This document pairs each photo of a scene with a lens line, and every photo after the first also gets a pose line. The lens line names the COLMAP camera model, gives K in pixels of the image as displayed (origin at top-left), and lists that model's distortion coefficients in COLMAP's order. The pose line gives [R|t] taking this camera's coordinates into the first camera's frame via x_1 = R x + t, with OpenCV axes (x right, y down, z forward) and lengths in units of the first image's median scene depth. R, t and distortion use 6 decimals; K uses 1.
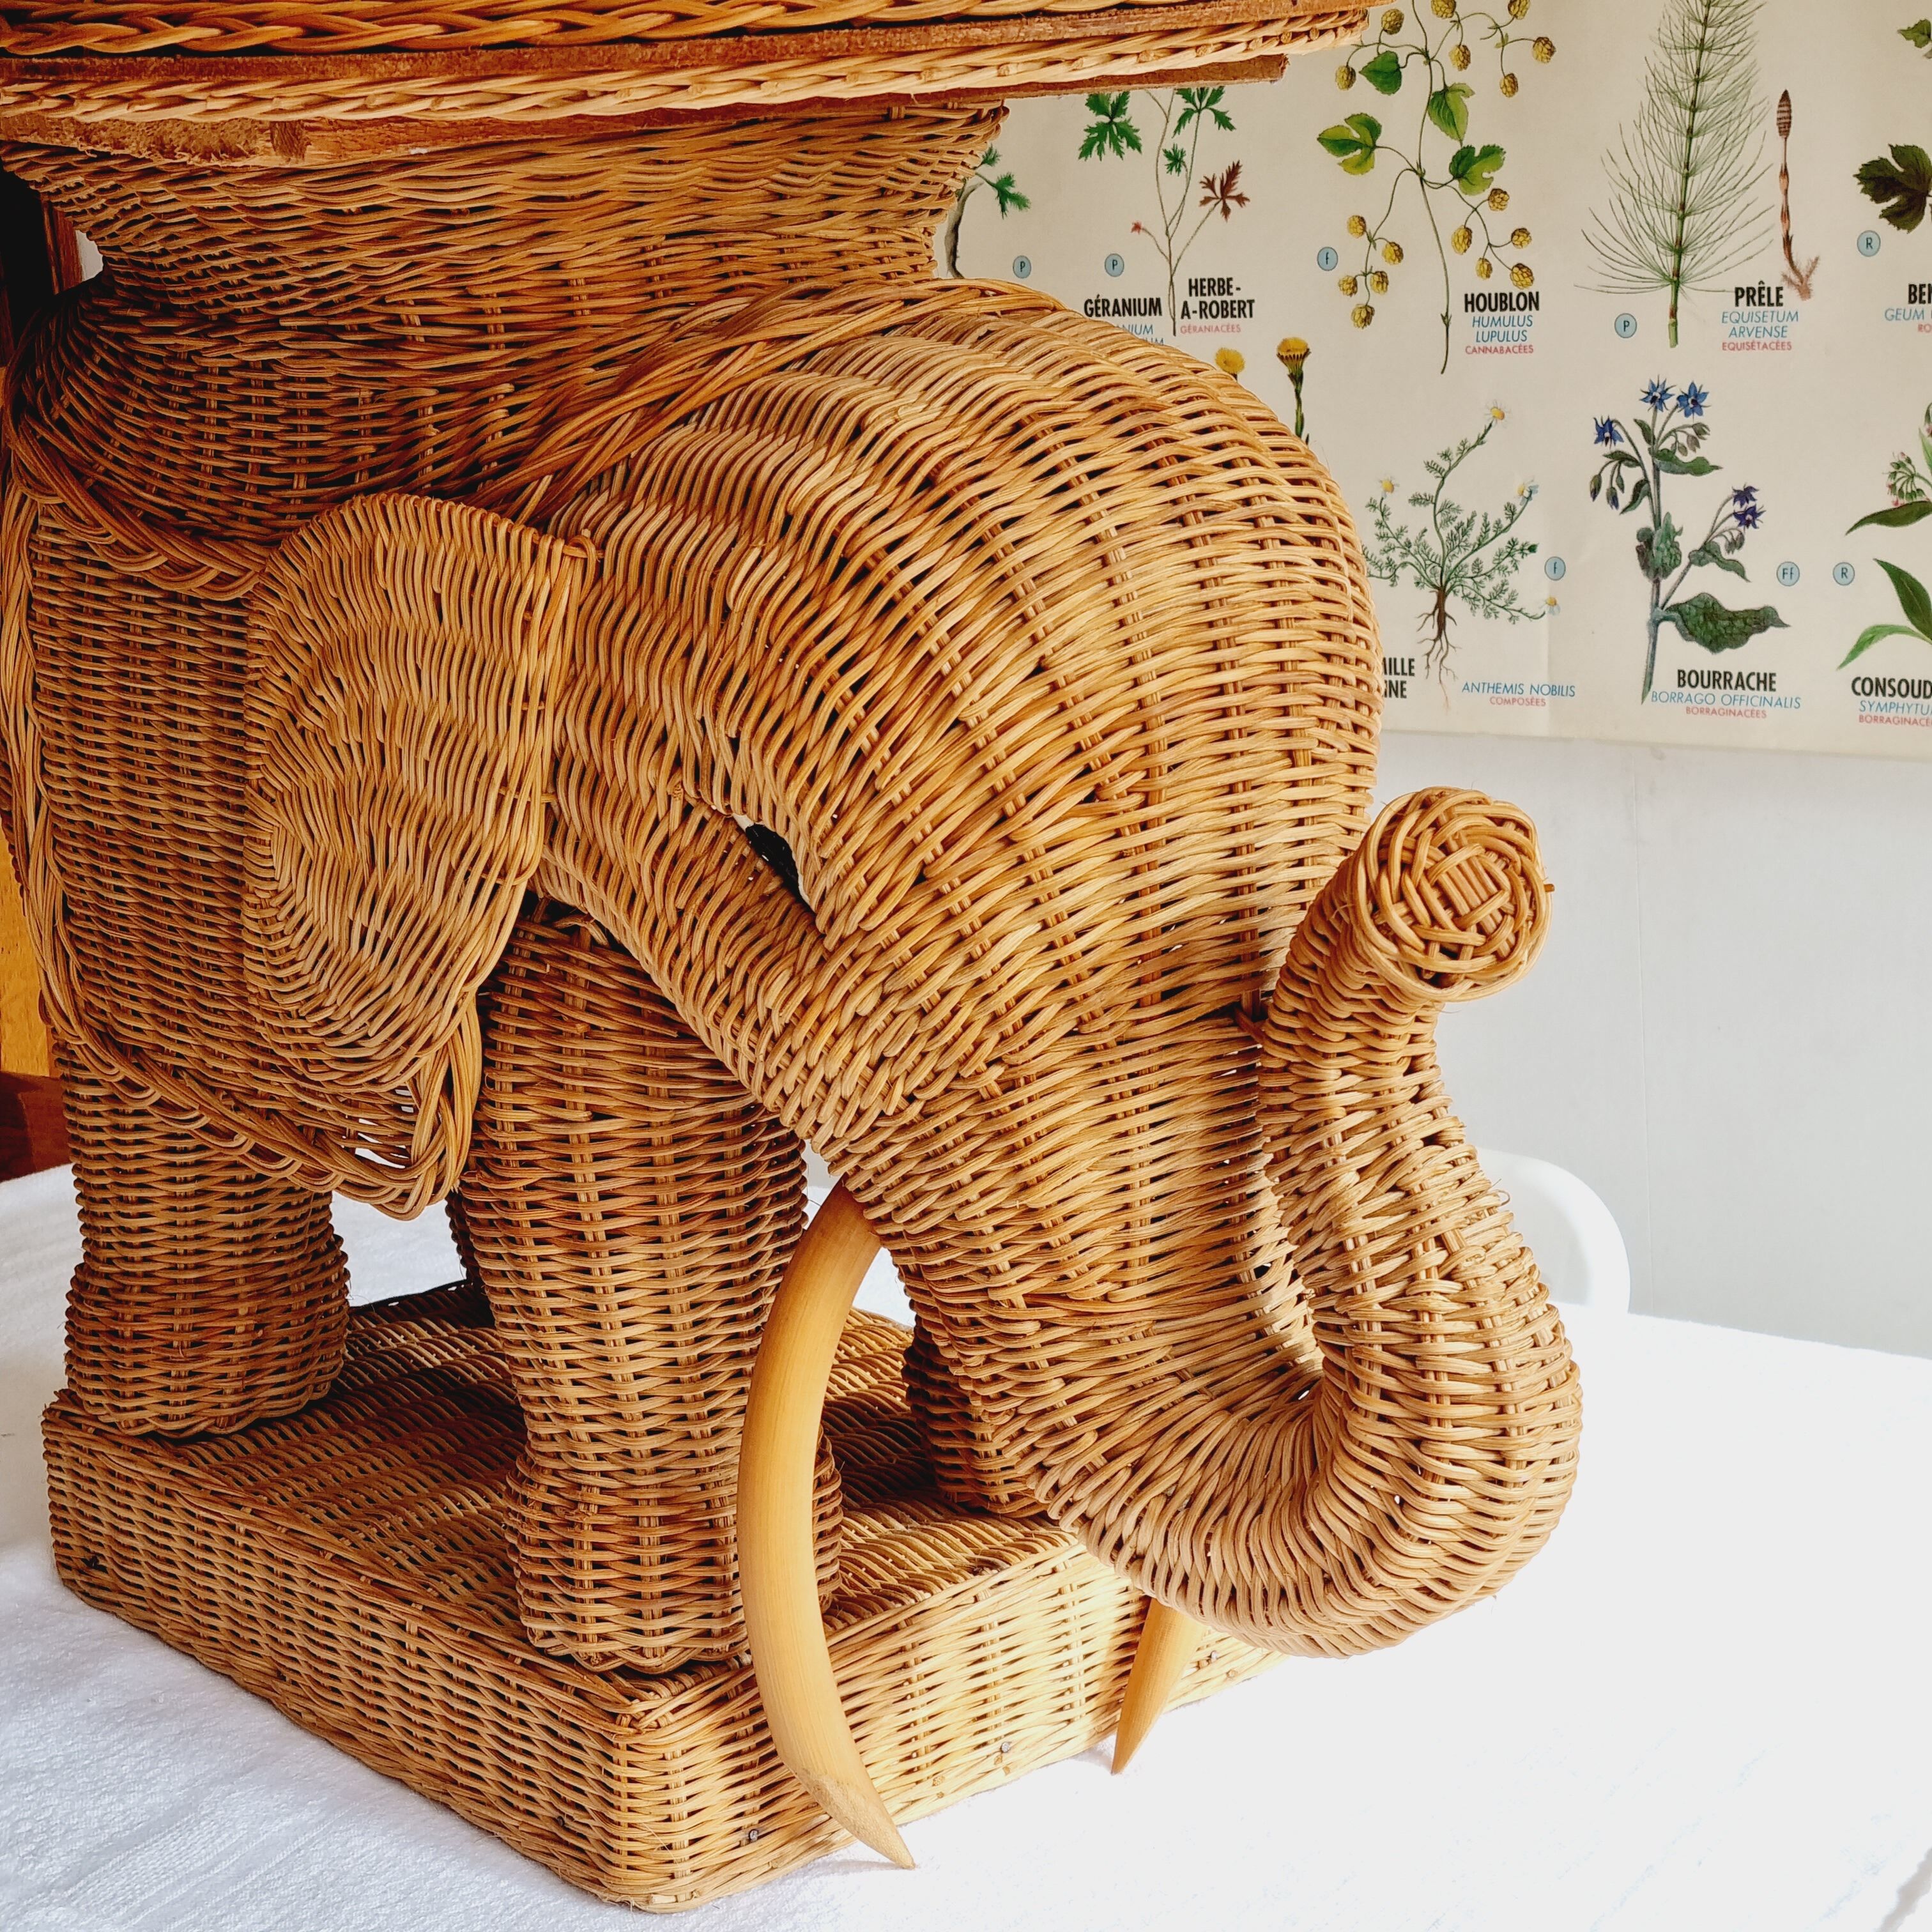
lens RADIAL K [[3880.7, 0, 982.6], [0, 3880.7, 1119.1], [0, 0, 1]] dist [0.049826, 0.000000]
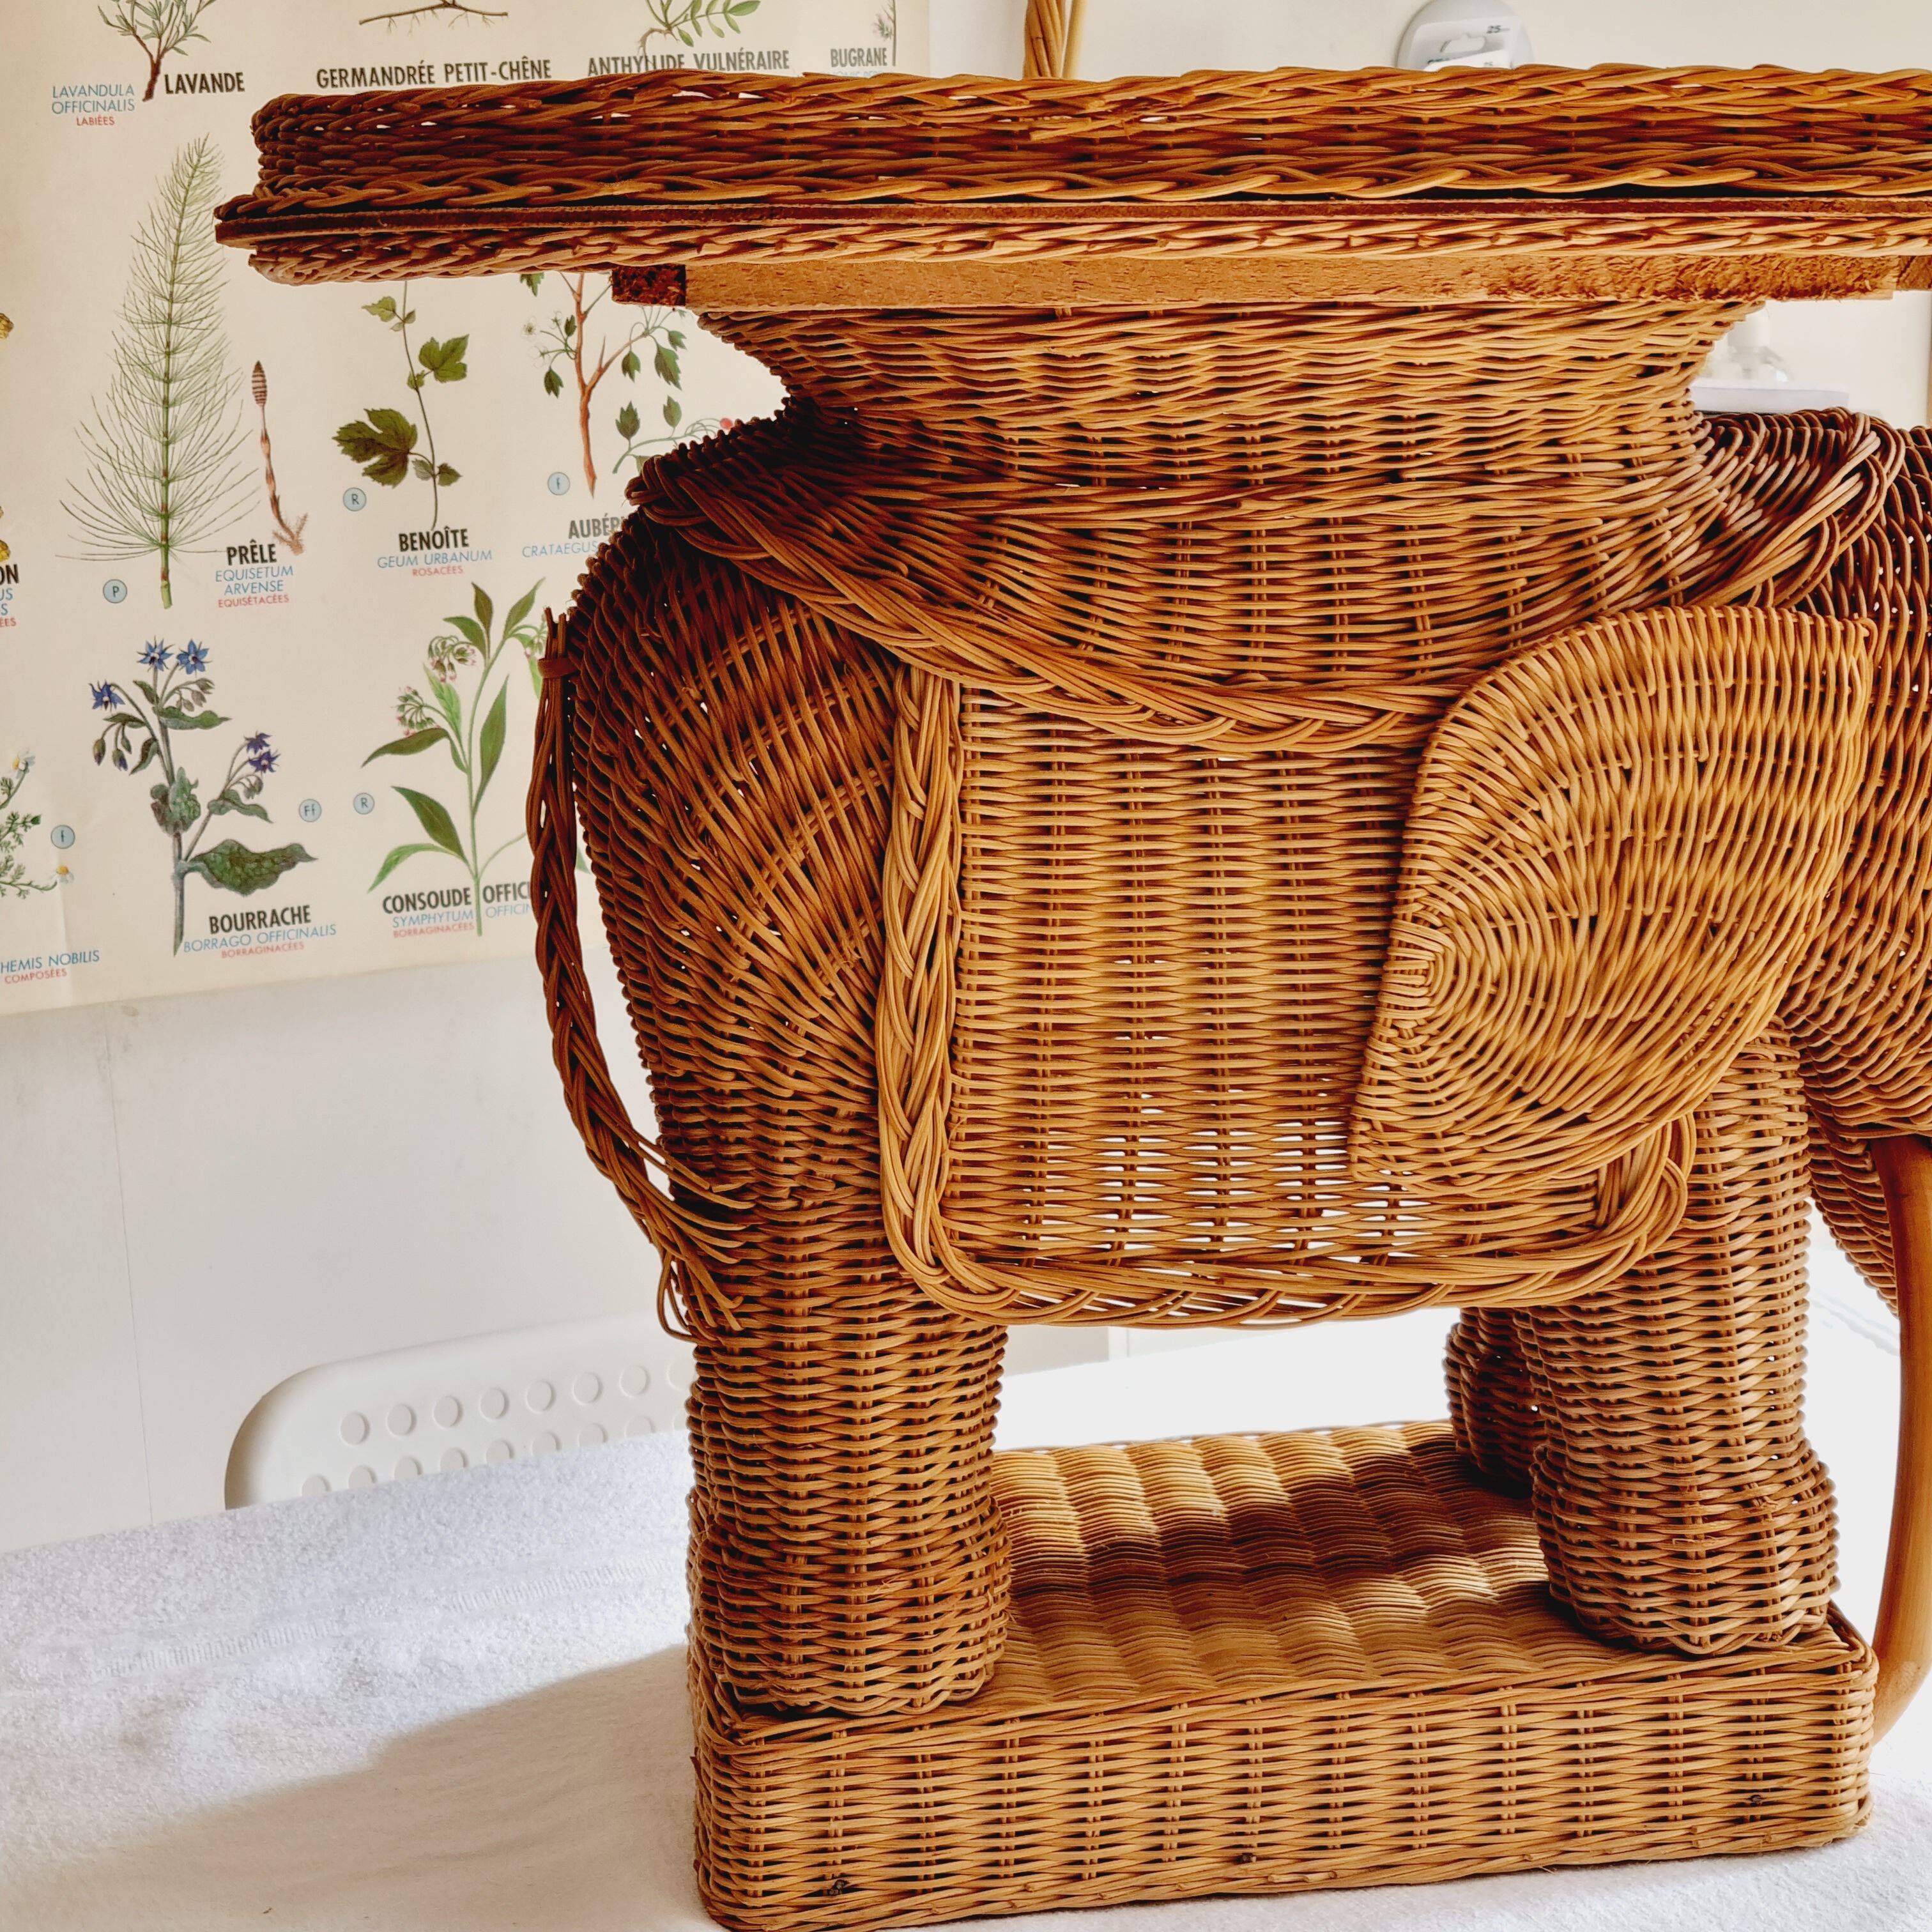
lens RADIAL K [[3880.7, 0, 998.6], [0, 3880.7, 1093.3], [0, 0, 1]] dist [0.049826, 0.000000]
pose [[0.541455, -0.158030, 0.825744, -1.124702], [0.240743, 0.970190, 0.027814, -0.097496], [-0.805524, 0.183732, 0.563359, 0.525238]]
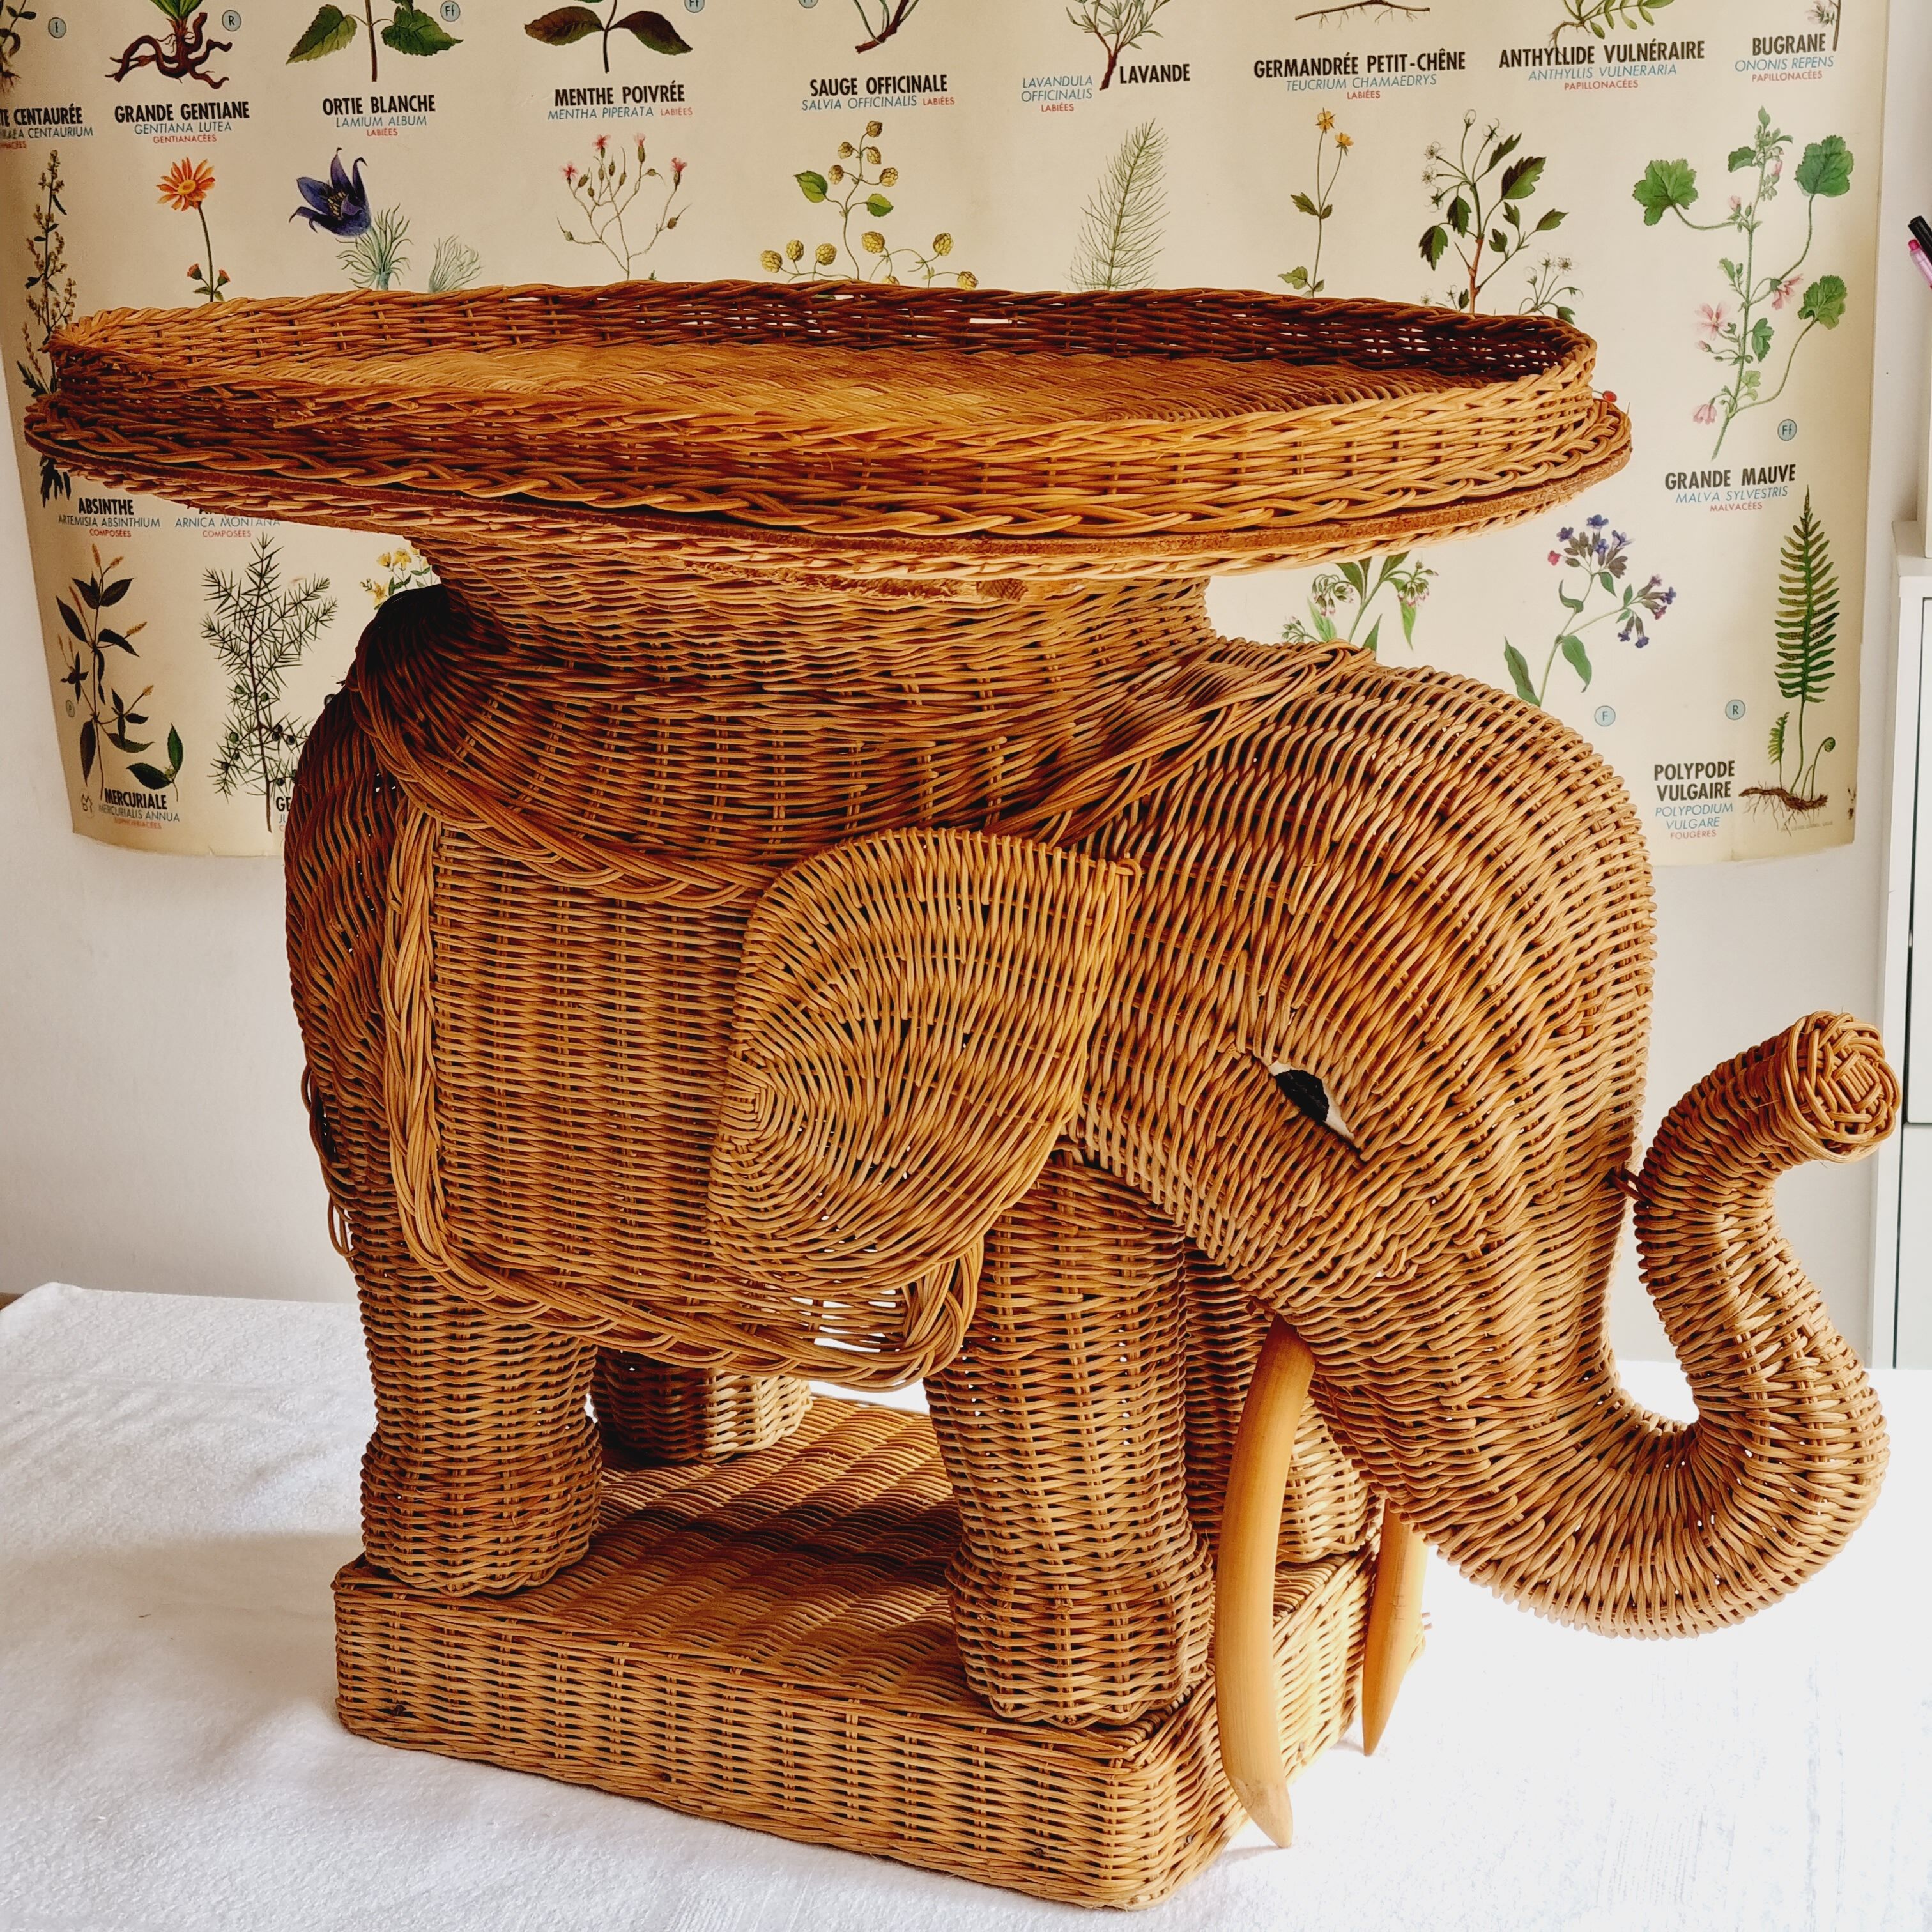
lens RADIAL K [[3880.7, 0, 983.1], [0, 3880.7, 1115.5], [0, 0, 1]] dist [0.049826, 0.000000]
pose [[0.931927, -0.084790, 0.352594, -0.561842], [0.085183, 0.996261, 0.014433, -0.079488], [-0.352499, 0.016584, 0.935665, -0.185014]]
